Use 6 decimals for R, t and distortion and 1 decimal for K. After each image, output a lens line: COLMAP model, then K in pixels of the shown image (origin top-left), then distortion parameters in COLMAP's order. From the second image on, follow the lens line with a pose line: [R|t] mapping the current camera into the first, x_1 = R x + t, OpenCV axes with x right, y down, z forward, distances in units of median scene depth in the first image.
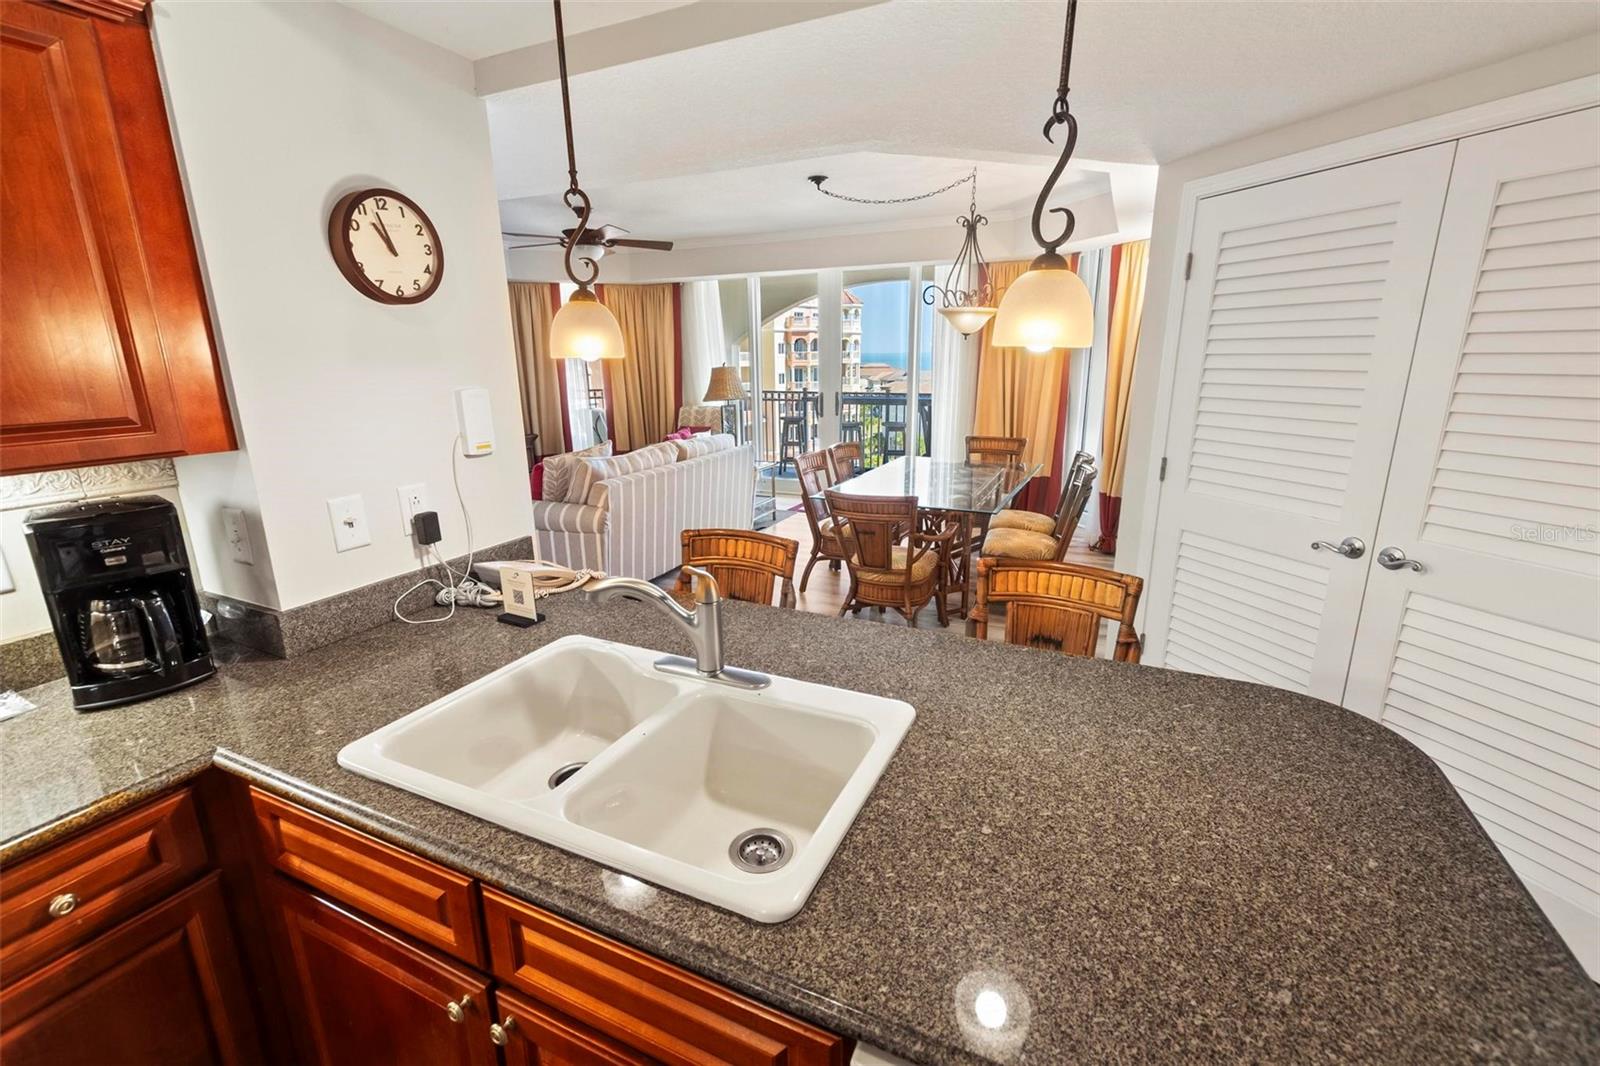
lens RADIAL K [[692.0, 0, 792.3], [0, 692.0, 536.4], [0, 0, 1]] dist [0.004478, 0.000264]
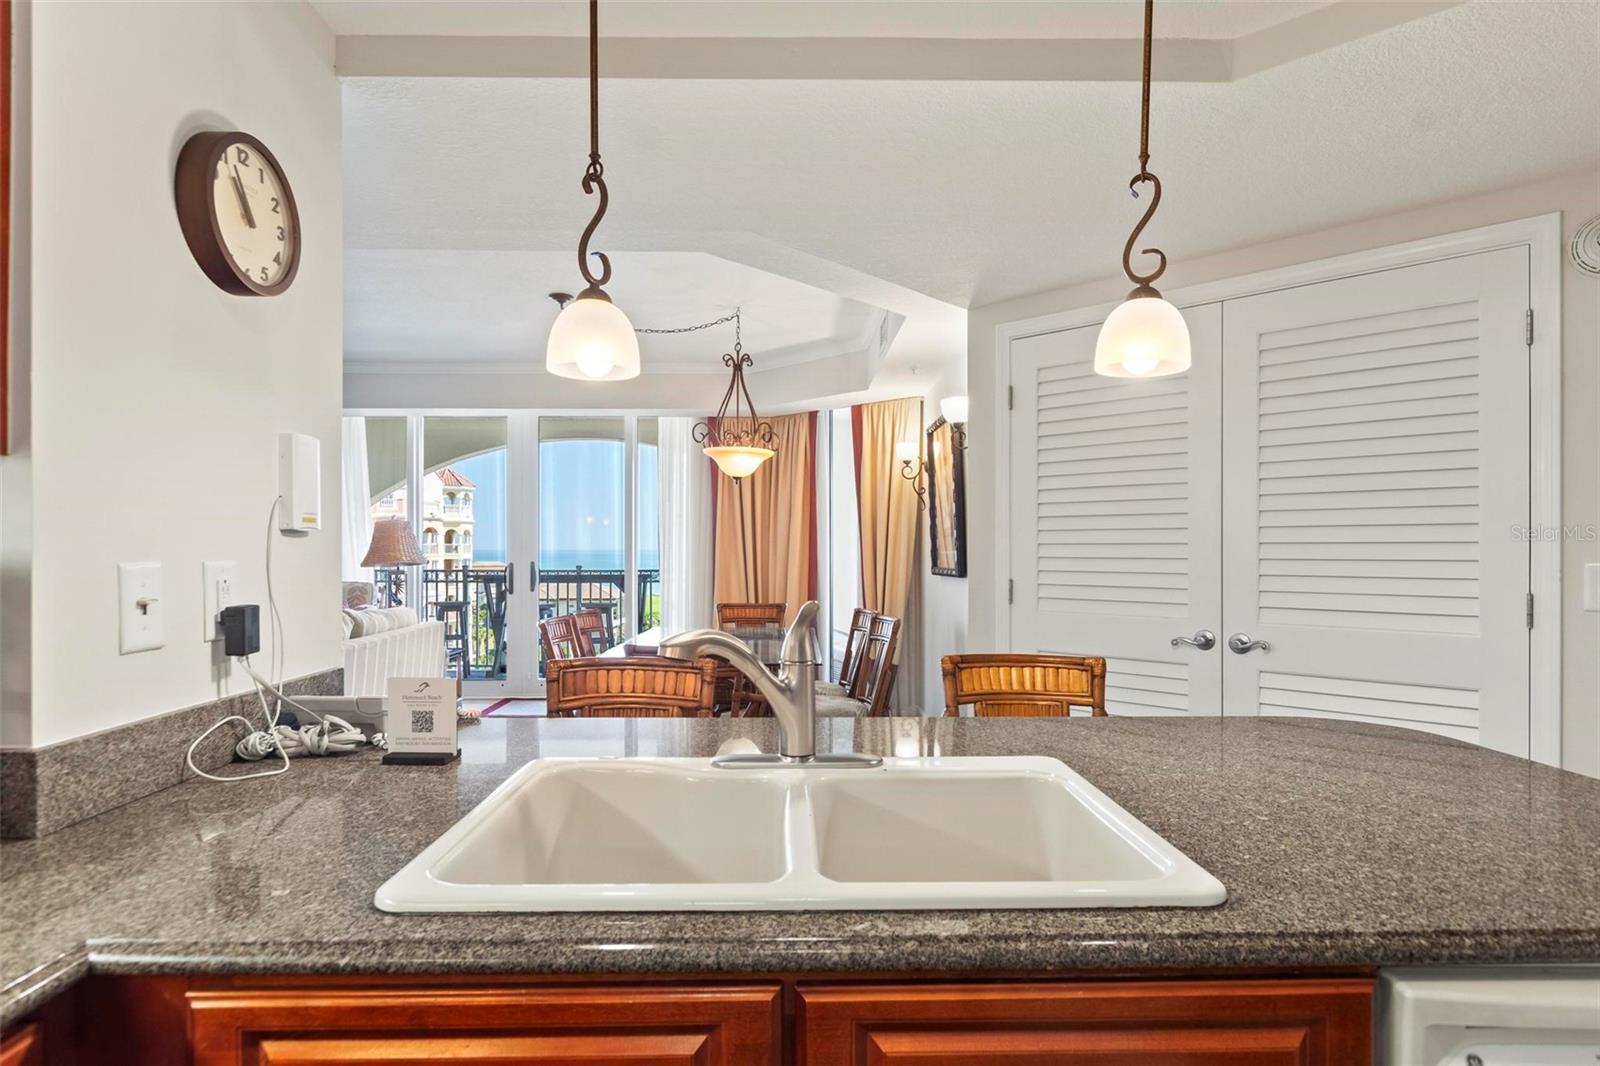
lens RADIAL K [[860.9, 0, 793.4], [0, 860.9, 548.6], [0, 0, 1]] dist [-0.000610, -0.000427]
pose [[0.896757, 0.012165, 0.442355, -0.413492], [0.102306, 0.966842, -0.233987, 0.145457], [-0.430534, 0.255086, 0.865778, 0.092974]]
